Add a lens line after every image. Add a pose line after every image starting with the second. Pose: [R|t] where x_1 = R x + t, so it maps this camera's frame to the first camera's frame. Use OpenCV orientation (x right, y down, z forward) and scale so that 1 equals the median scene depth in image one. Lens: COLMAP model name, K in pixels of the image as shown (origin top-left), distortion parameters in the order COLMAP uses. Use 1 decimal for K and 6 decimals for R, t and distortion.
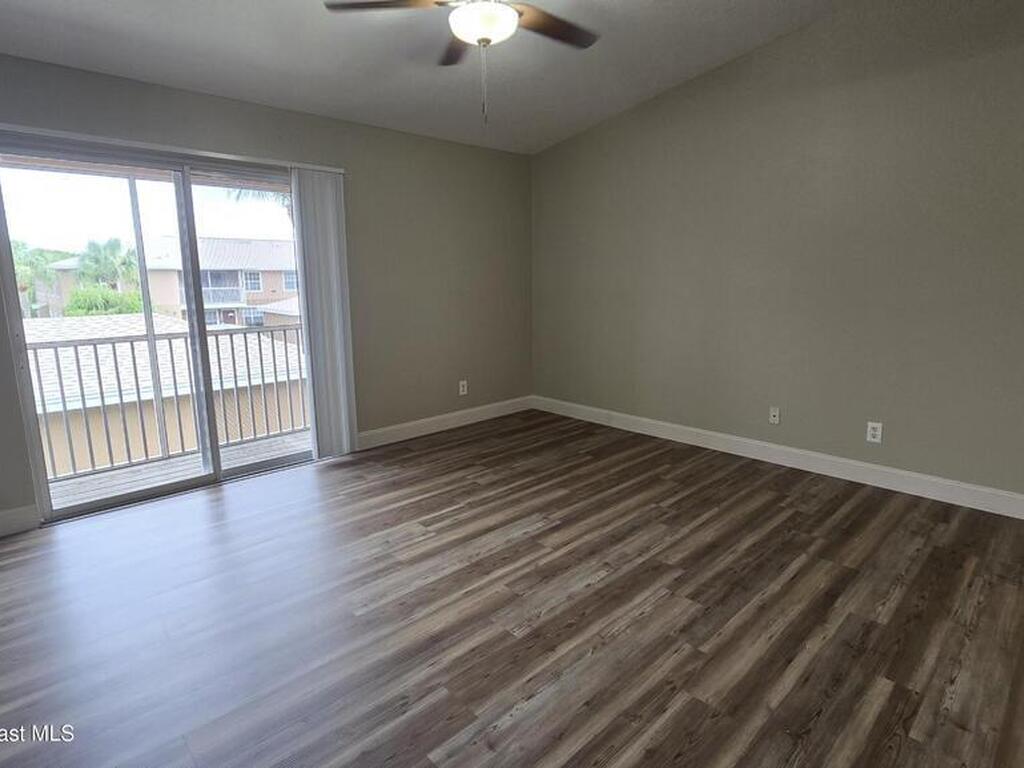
lens RADIAL K [[558.2, 0, 511.3], [0, 558.2, 372.1], [0, 0, 1]] dist [-0.002793, -0.000054]
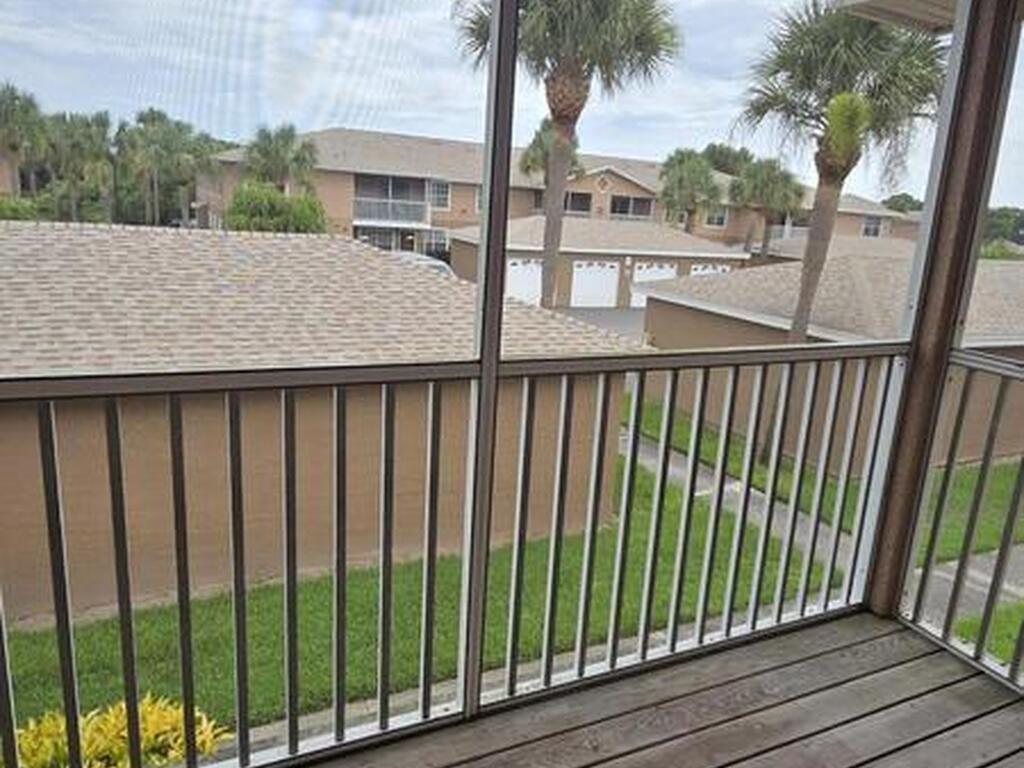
lens RADIAL K [[712.8, 0, 511.9], [0, 712.8, 366.4], [0, 0, 1]] dist [0.004562, 0.003885]
pose [[0.953093, 0.143389, -0.266559, -0.090495], [-0.128970, 0.989109, 0.070931, -0.017177], [0.273827, -0.033225, 0.961205, 0.105172]]
